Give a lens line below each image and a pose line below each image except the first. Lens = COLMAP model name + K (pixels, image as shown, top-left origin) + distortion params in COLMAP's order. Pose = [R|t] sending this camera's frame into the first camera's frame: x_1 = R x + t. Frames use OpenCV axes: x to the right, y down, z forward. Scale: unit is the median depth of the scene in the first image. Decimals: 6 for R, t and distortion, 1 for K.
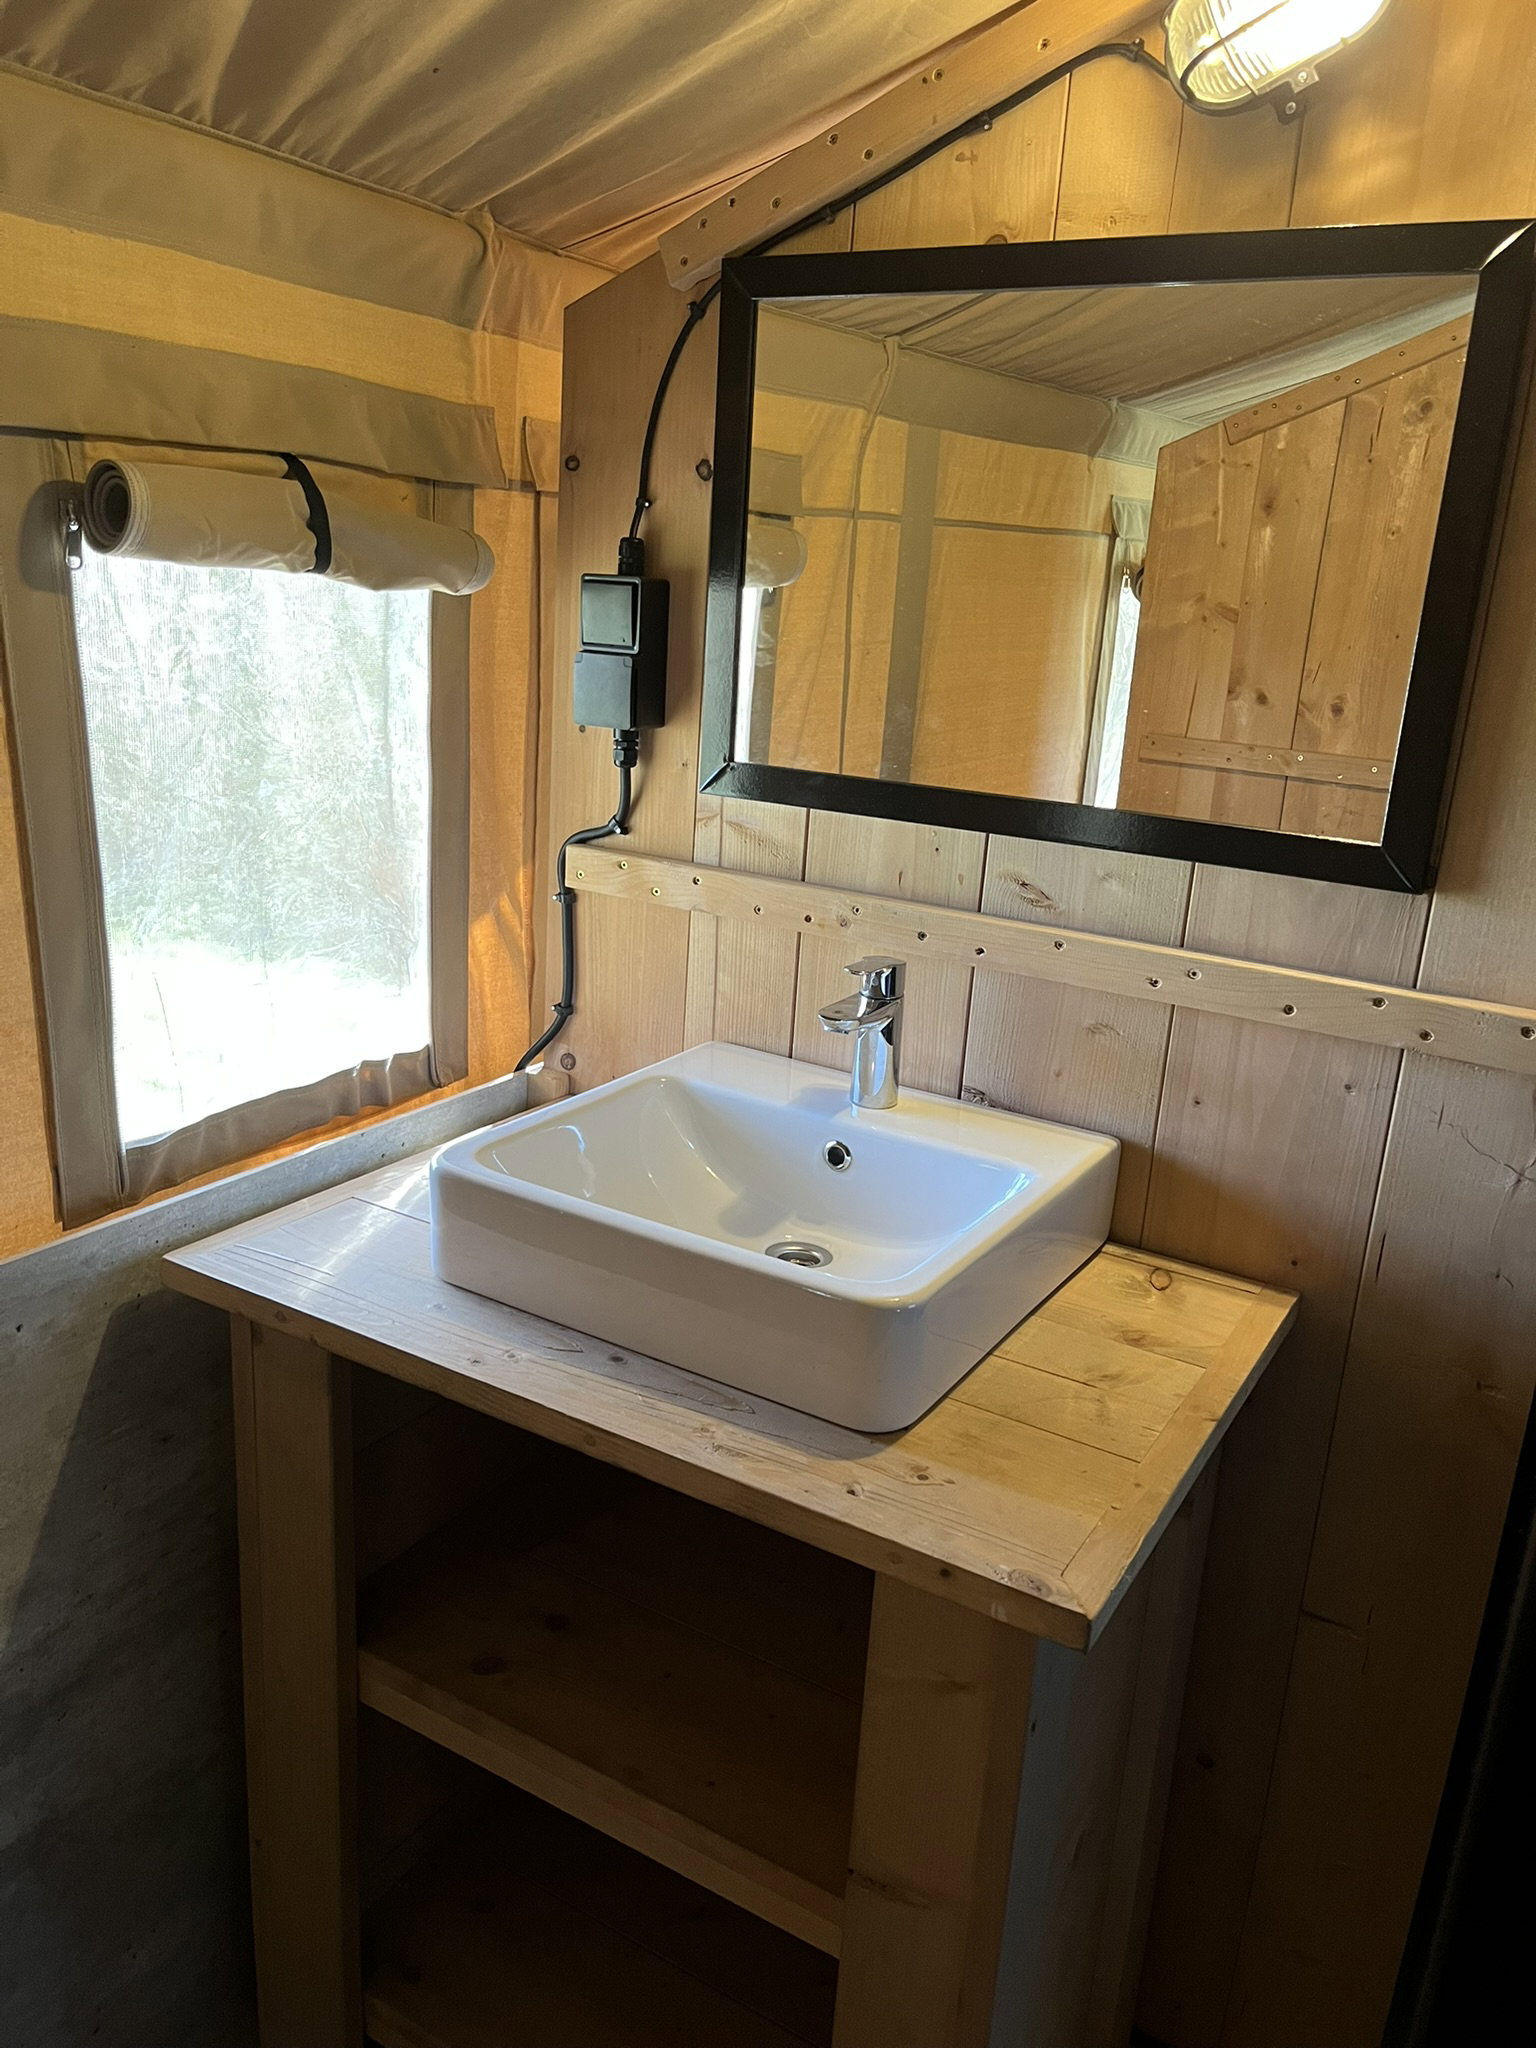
lens RADIAL K [[1567.7, 0, 774.1], [0, 1567.7, 1029.1], [0, 0, 1]] dist [0.077929, -0.112117]
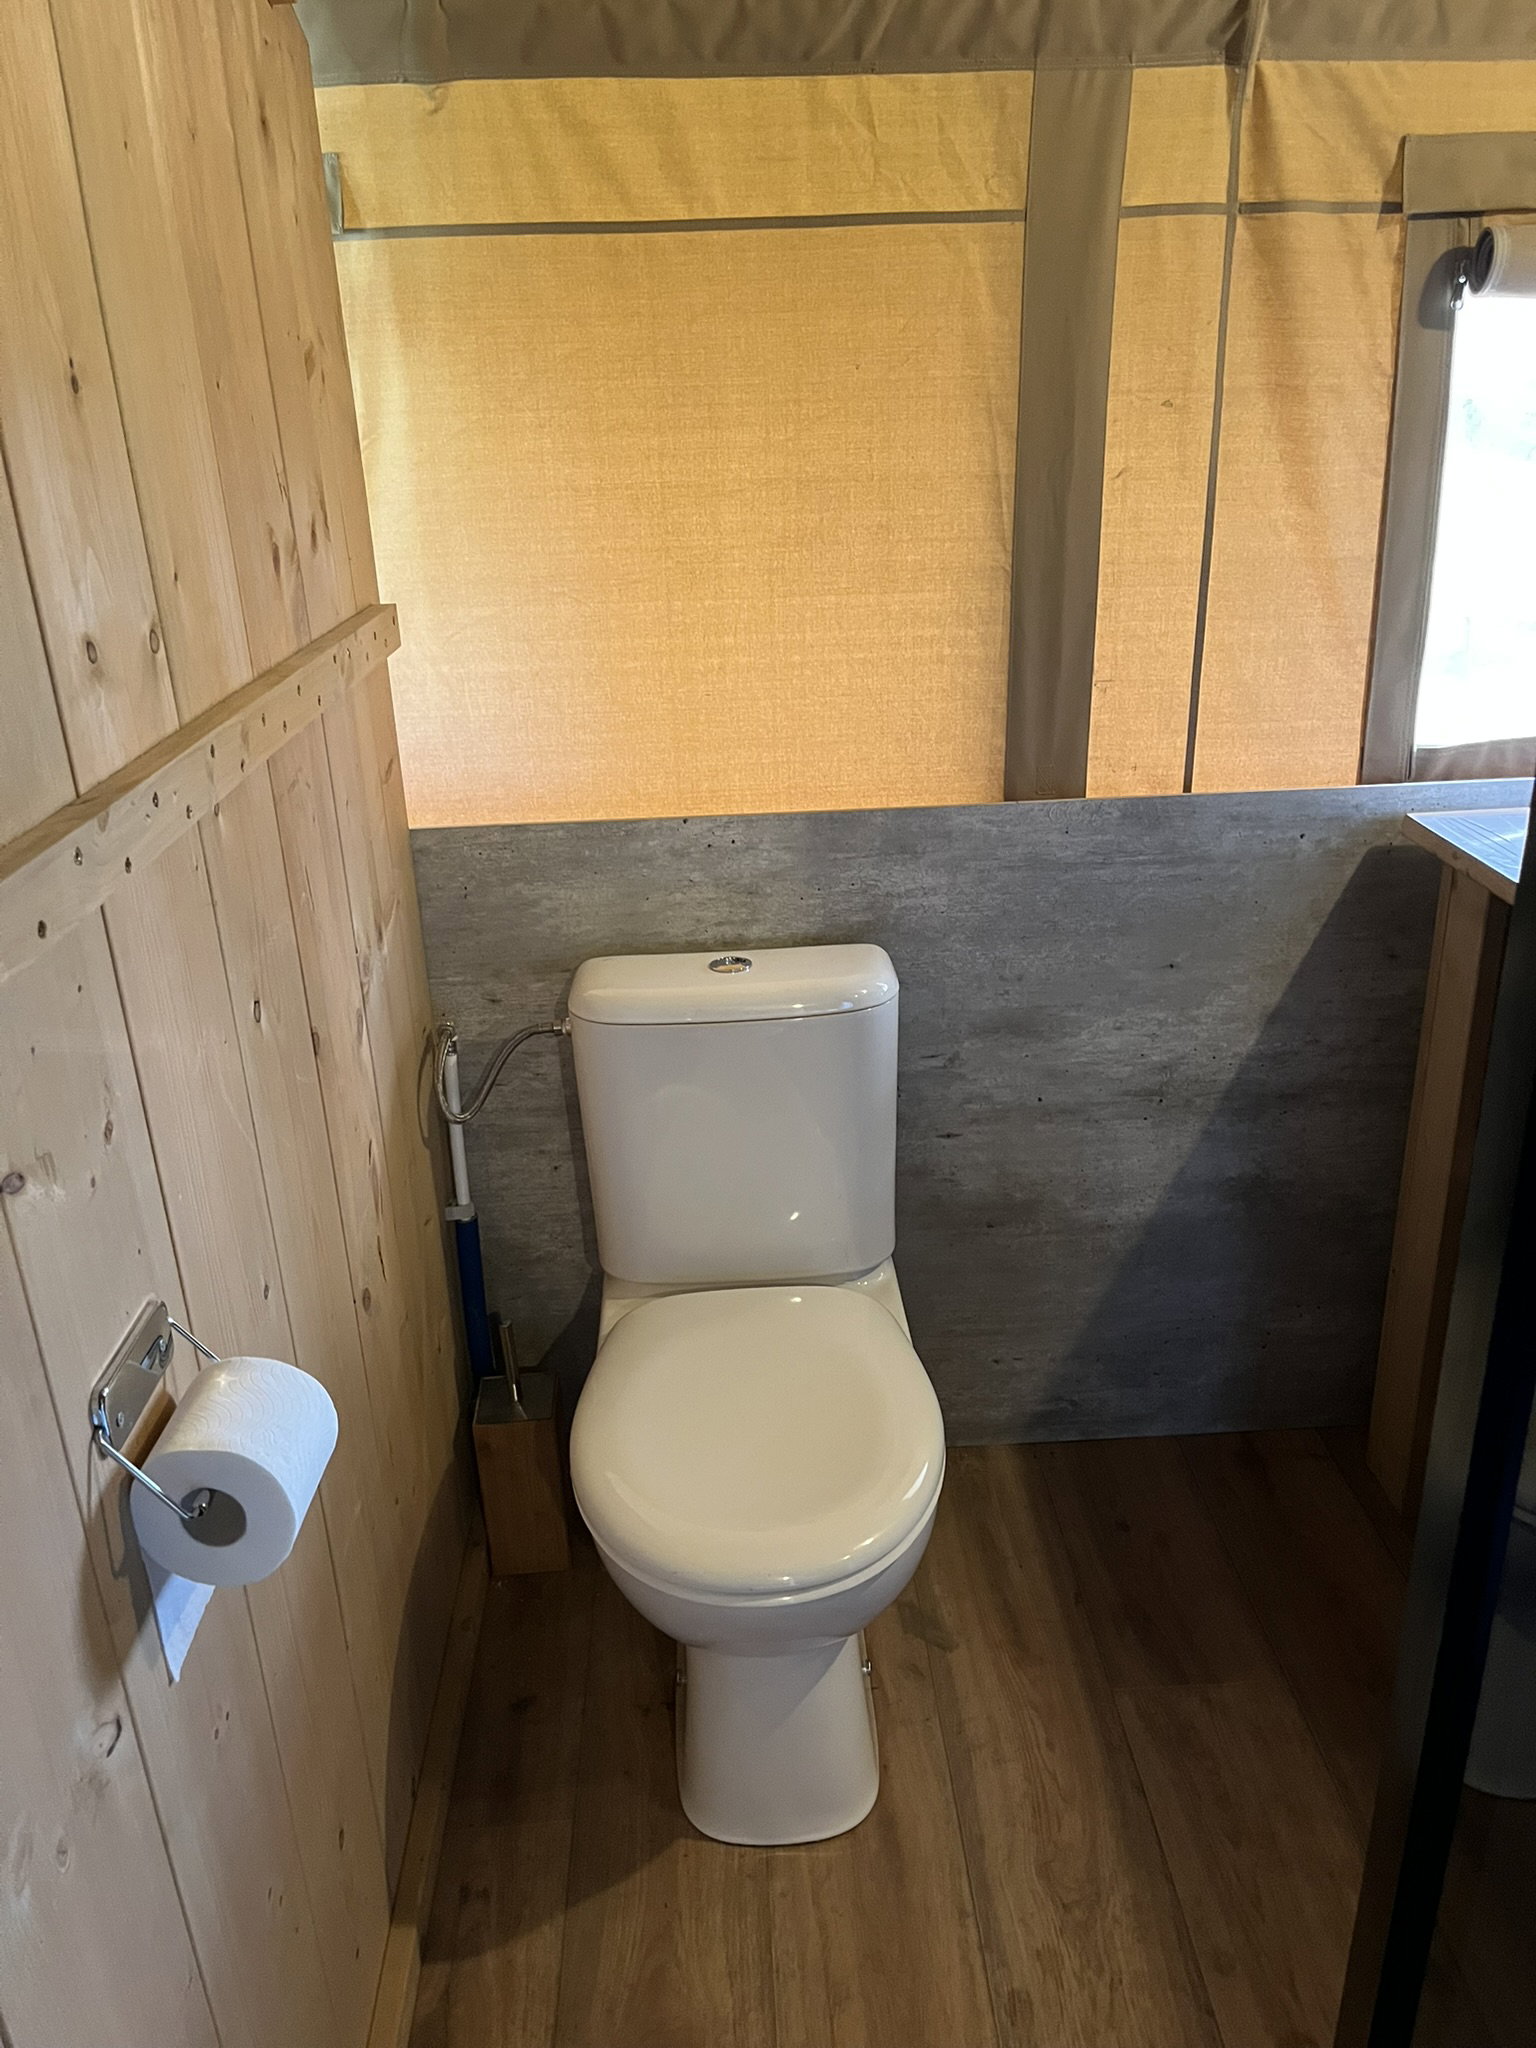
lens RADIAL K [[1562.5, 0, 768.0], [0, 1562.5, 1024.0], [0, 0, 1]] dist [0.081377, -0.127078]
pose [[0.534043, 0.241889, -0.810116, 0.502424], [-0.169767, 0.969363, 0.177524, 0.172303], [0.828237, 0.042726, 0.558746, -0.259835]]
